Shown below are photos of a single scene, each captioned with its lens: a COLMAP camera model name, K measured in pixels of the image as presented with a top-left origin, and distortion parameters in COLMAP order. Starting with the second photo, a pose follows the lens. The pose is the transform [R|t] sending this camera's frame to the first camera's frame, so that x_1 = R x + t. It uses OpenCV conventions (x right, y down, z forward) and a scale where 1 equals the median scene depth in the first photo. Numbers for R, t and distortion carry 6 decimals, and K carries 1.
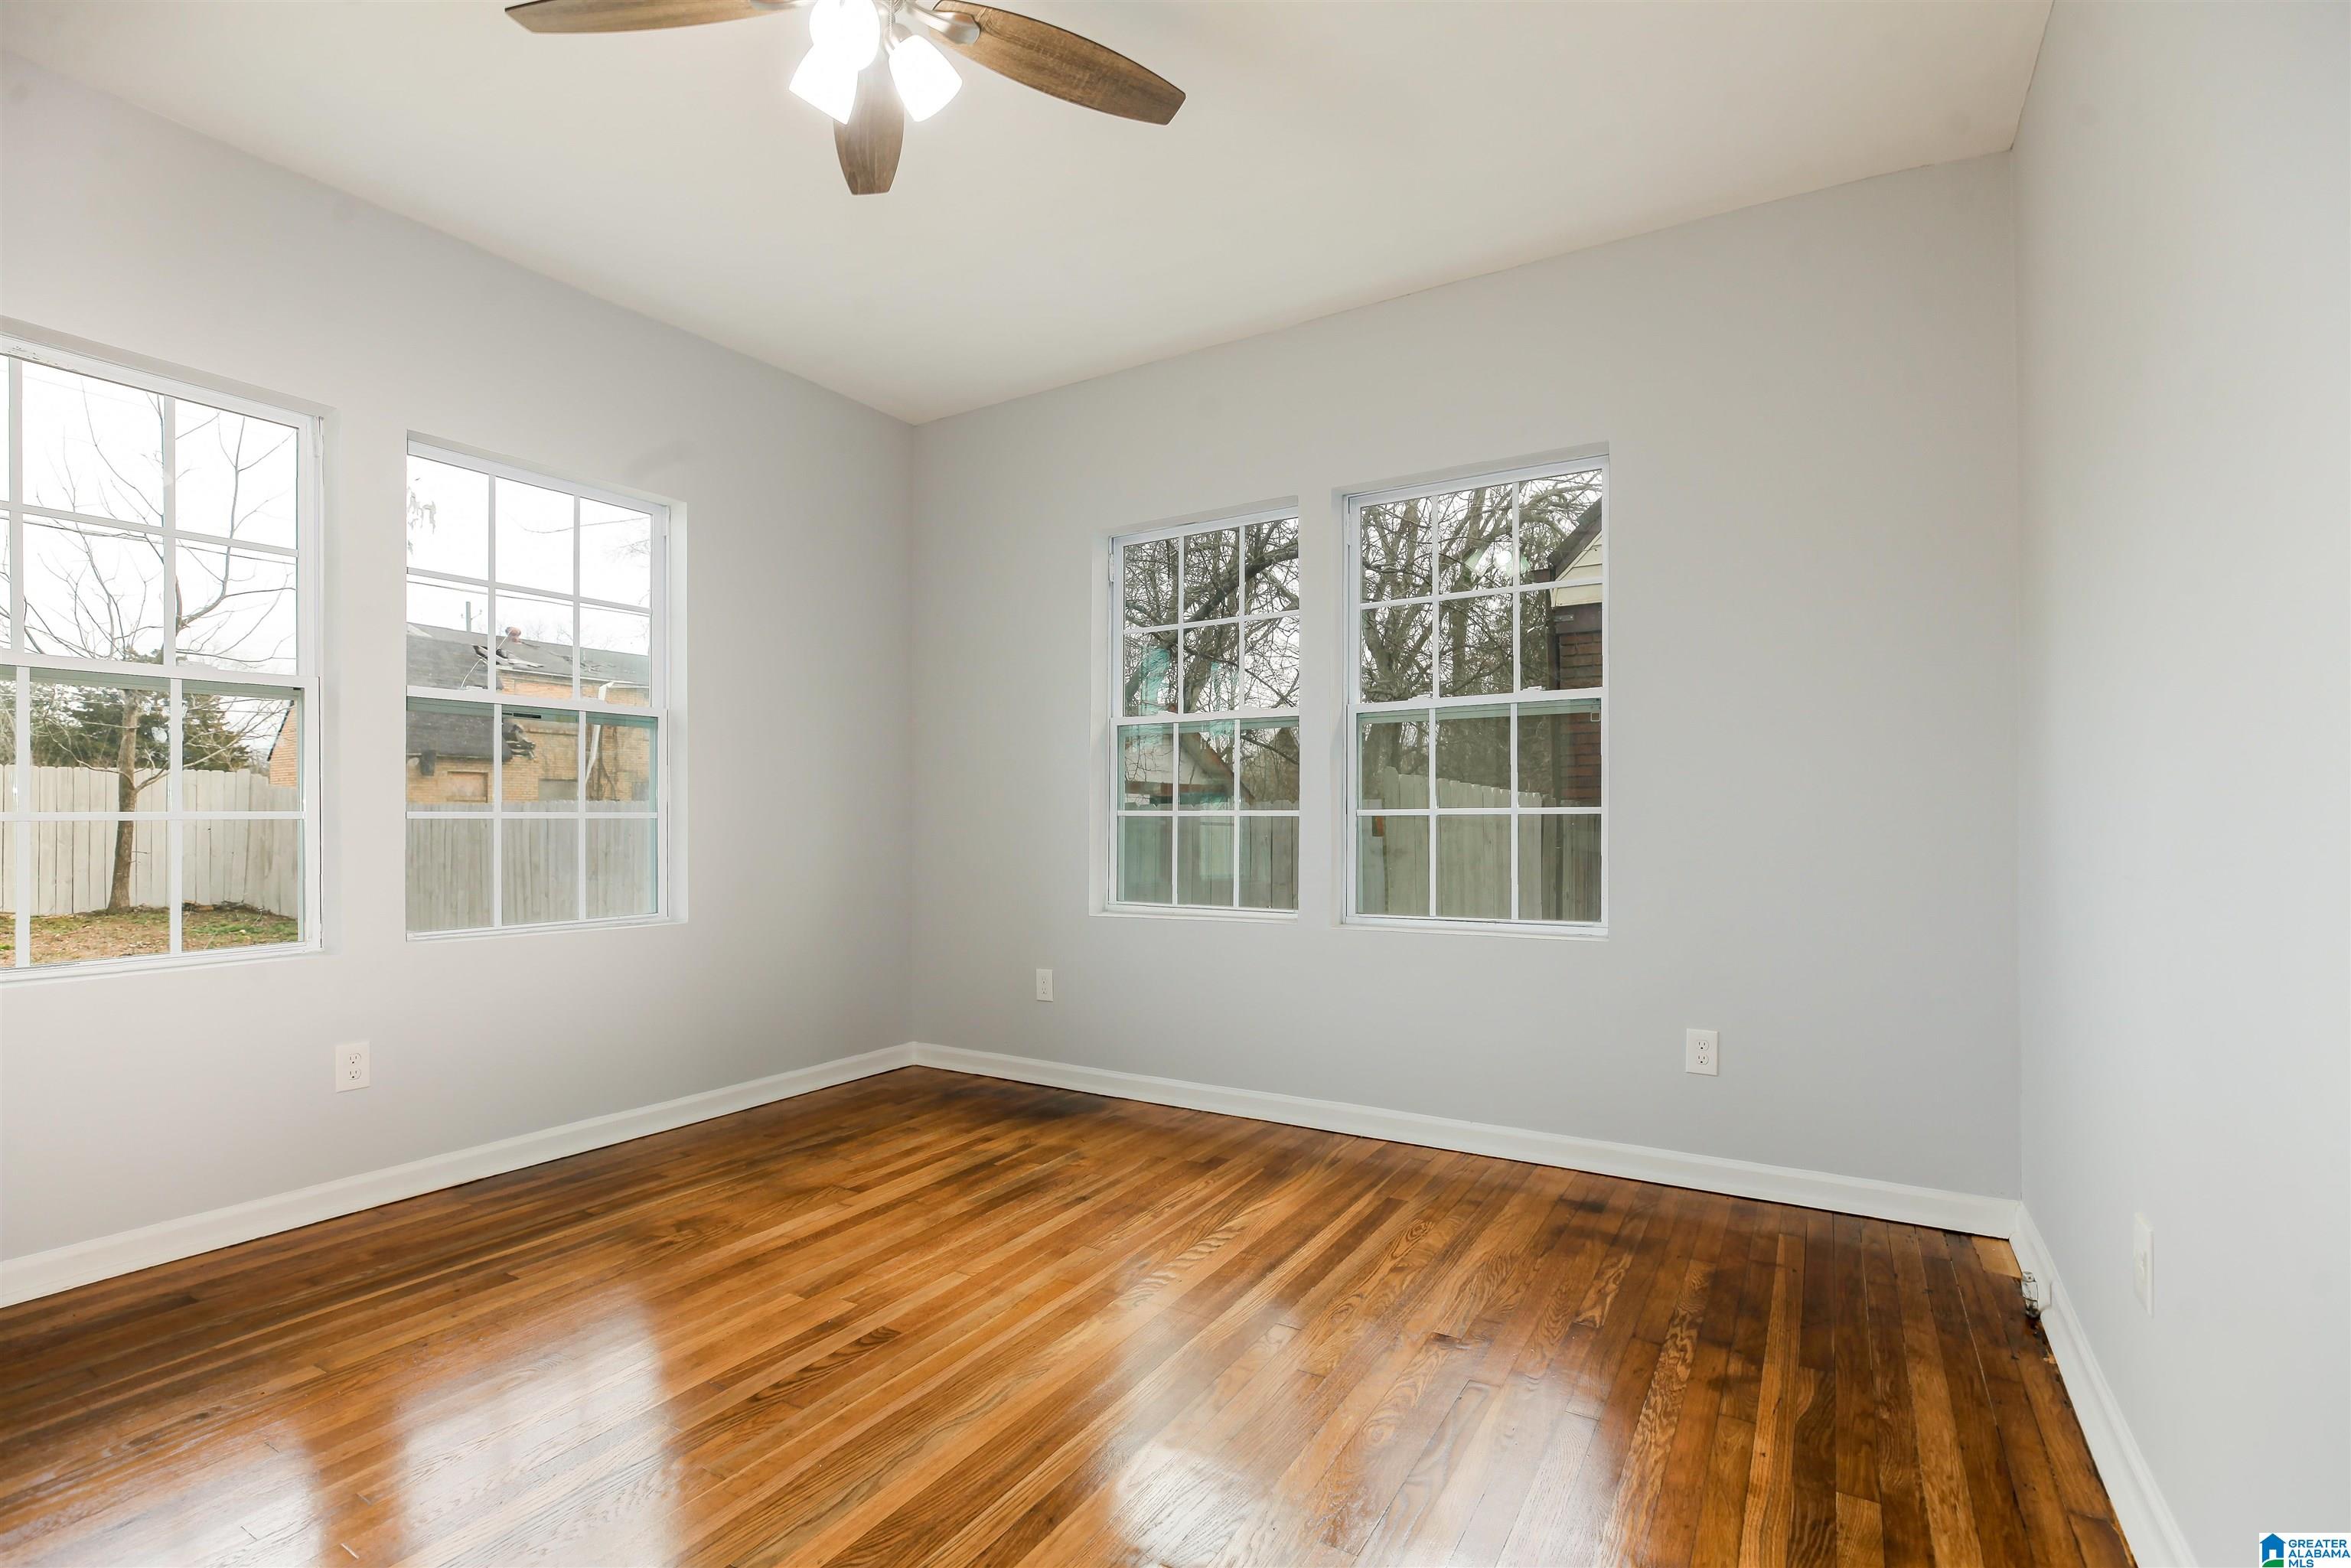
lens RADIAL K [[1092.5, 0, 1178.8], [0, 1092.5, 792.3], [0, 0, 1]] dist [-0.020564, 0.011971]
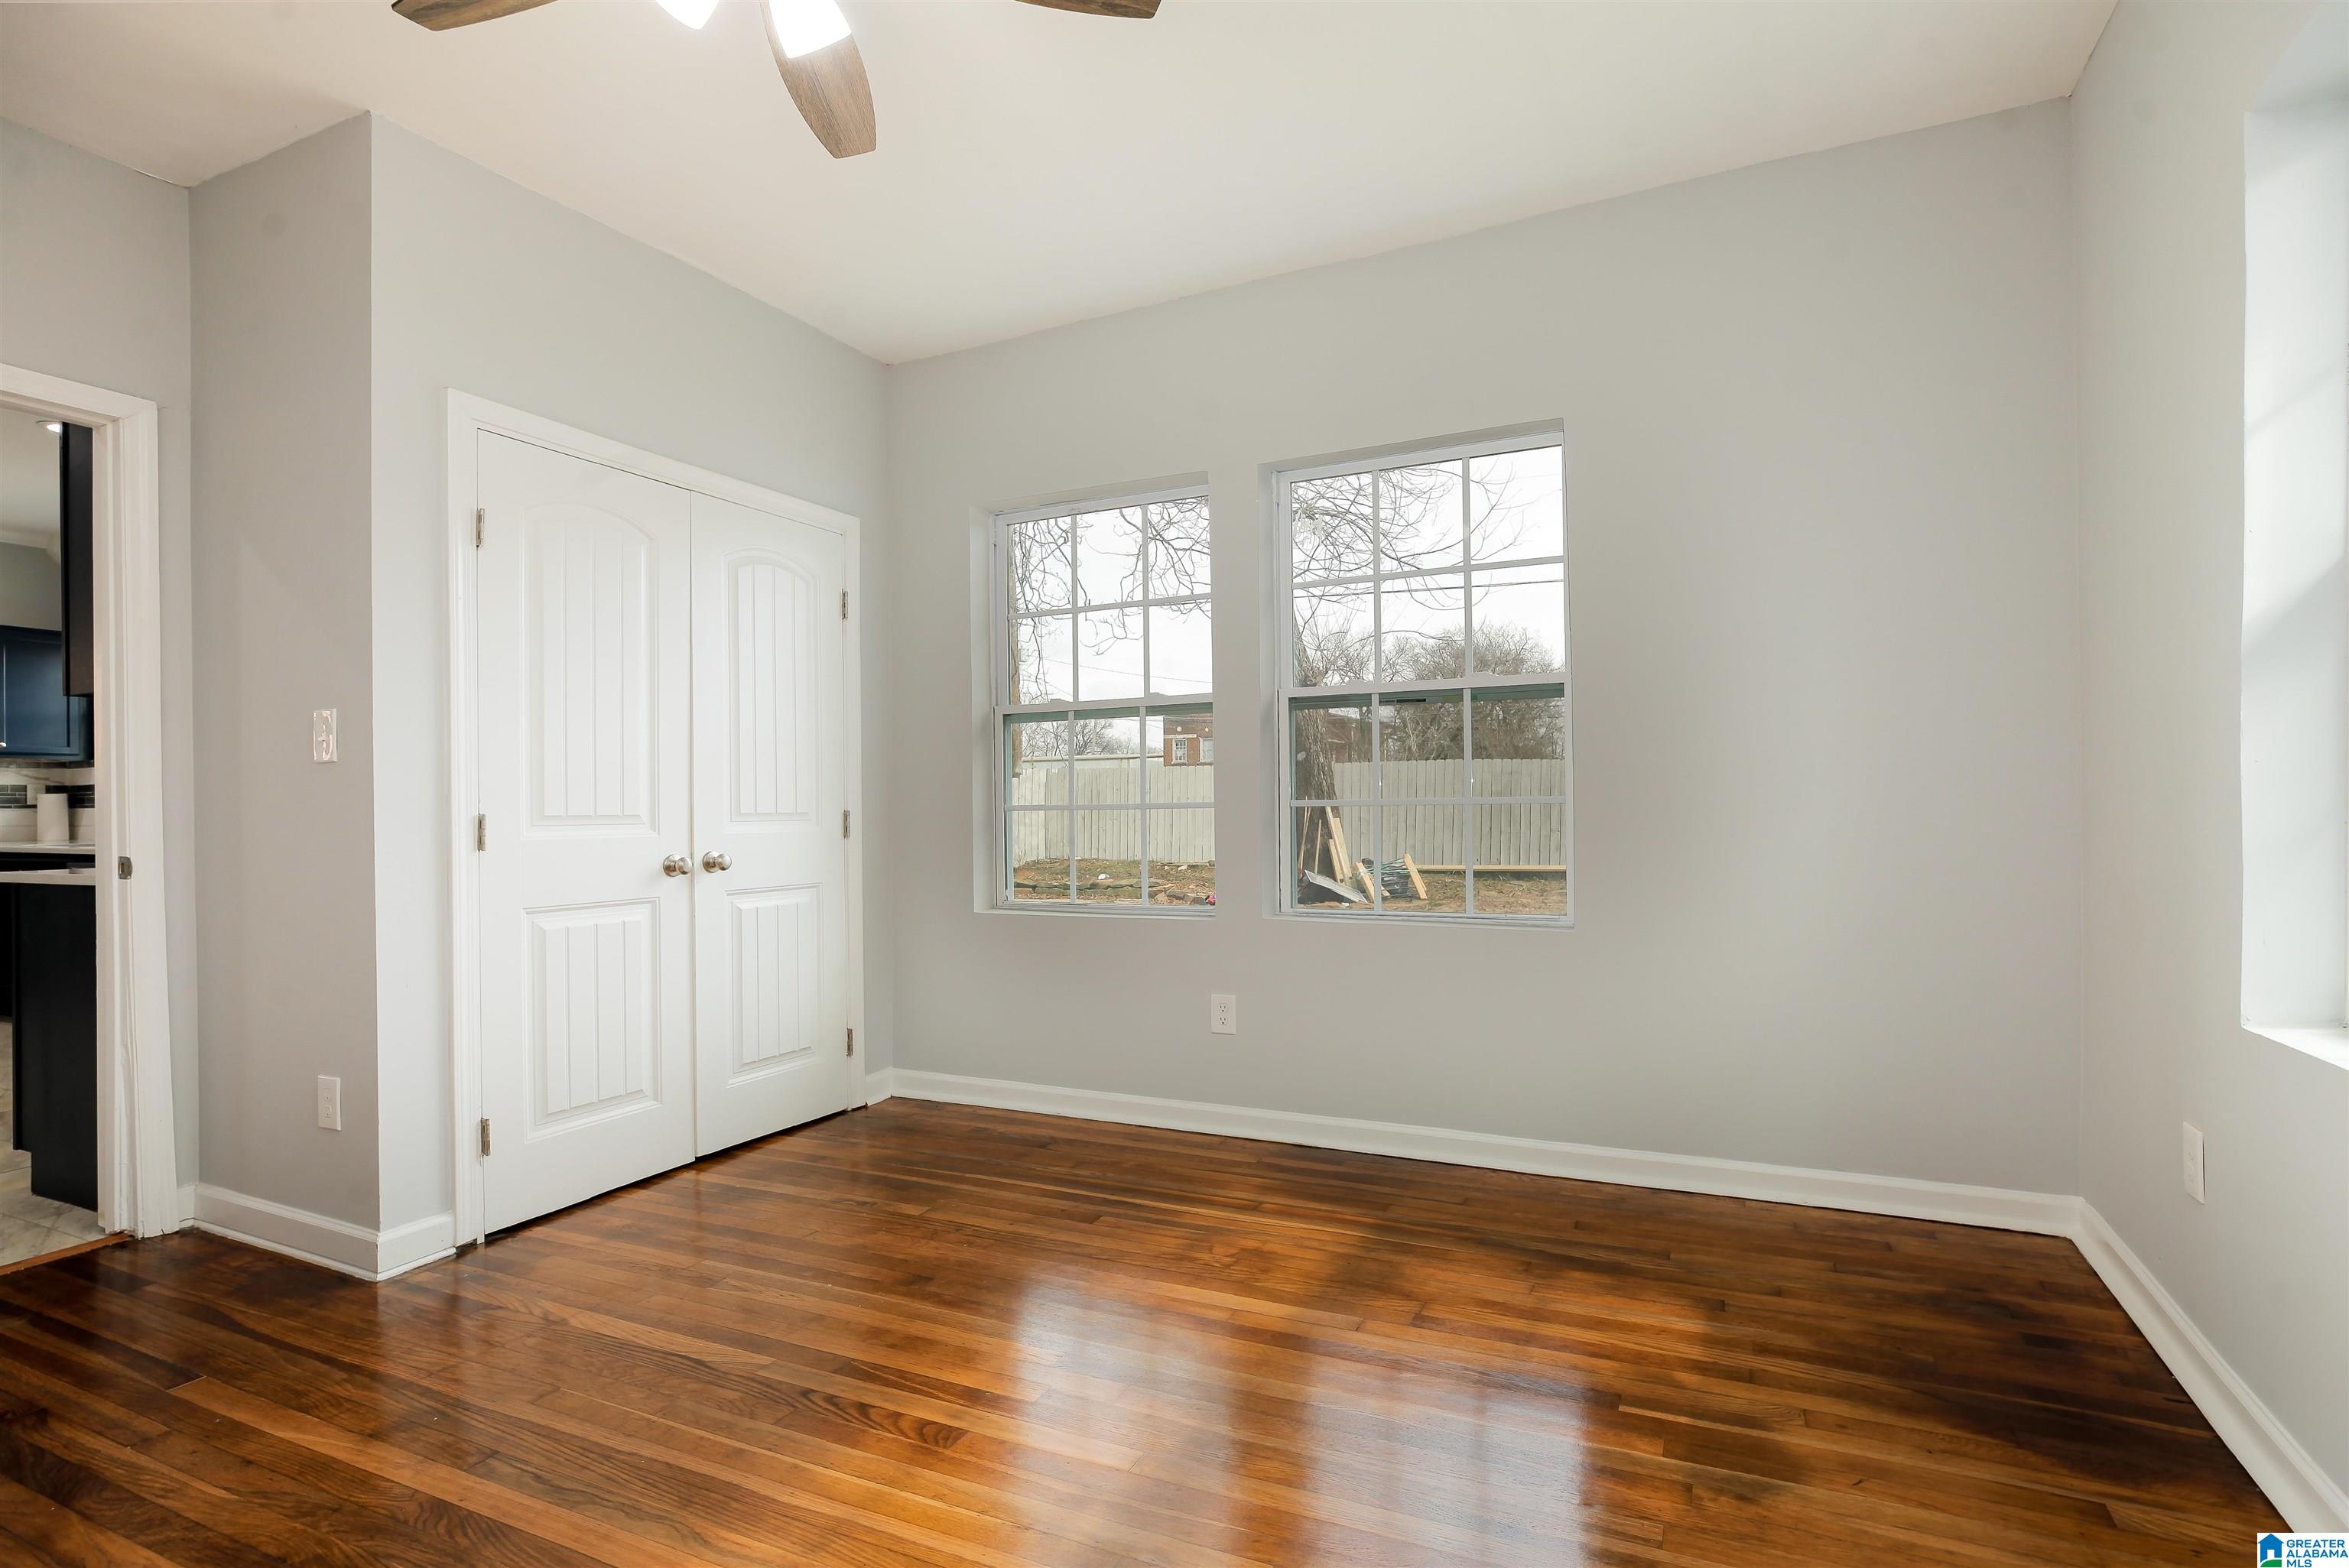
lens RADIAL K [[1091.5, 0, 1177.8], [0, 1091.5, 792.3], [0, 0, 1]] dist [-0.020564, 0.011971]
pose [[0.119969, -0.009938, -0.992728, 0.429790], [0.034088, 0.999402, -0.005885, 0.015900], [0.992192, -0.033134, 0.120236, 0.822177]]
